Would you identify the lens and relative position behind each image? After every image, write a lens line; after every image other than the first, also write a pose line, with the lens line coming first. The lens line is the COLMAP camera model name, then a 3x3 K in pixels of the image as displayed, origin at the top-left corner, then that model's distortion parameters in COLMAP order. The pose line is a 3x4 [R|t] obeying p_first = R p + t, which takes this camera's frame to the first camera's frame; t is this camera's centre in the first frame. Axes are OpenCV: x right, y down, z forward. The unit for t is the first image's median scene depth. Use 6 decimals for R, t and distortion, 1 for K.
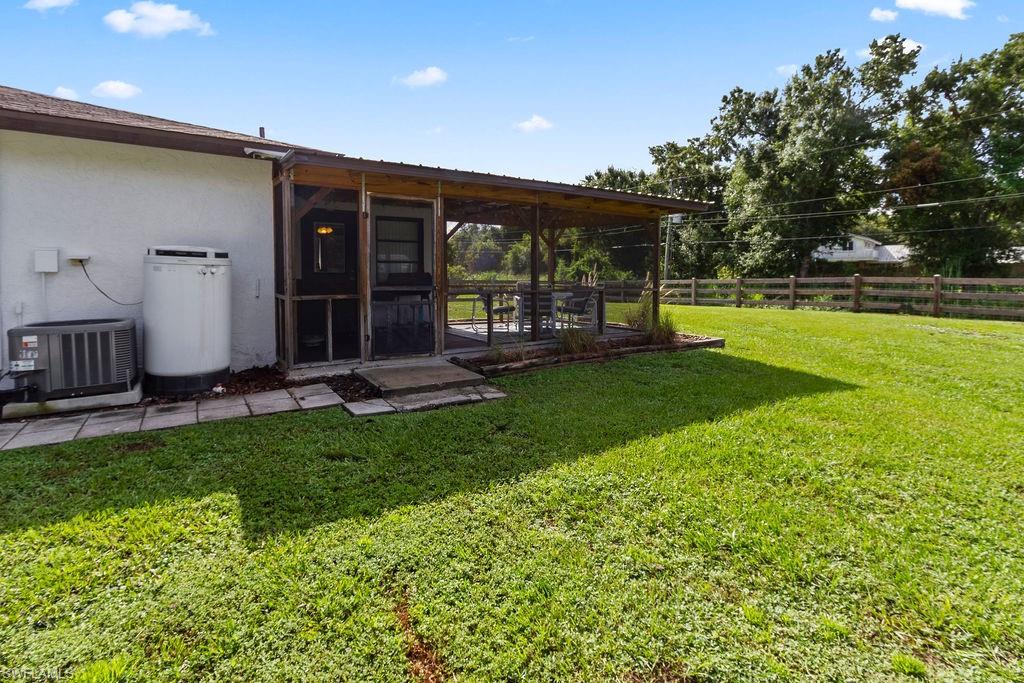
lens RADIAL K [[498.8, 0, 507.9], [0, 498.8, 303.8], [0, 0, 1]] dist [0.000278, -0.000237]
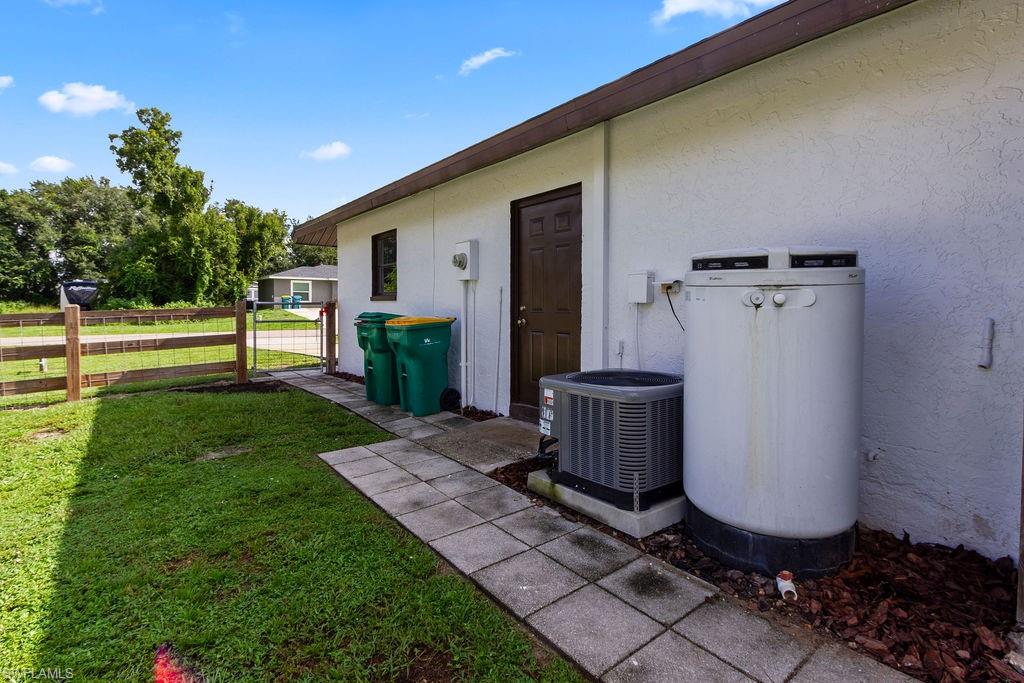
lens RADIAL K [[490.5, 0, 510.5], [0, 490.5, 314.8], [0, 0, 1]] dist [0.002842, 0.000409]
pose [[0.077681, 0.023212, -0.996708, -0.031653], [-0.054611, 0.998327, 0.018994, -0.007709], [0.995481, 0.052956, 0.078819, 0.118200]]
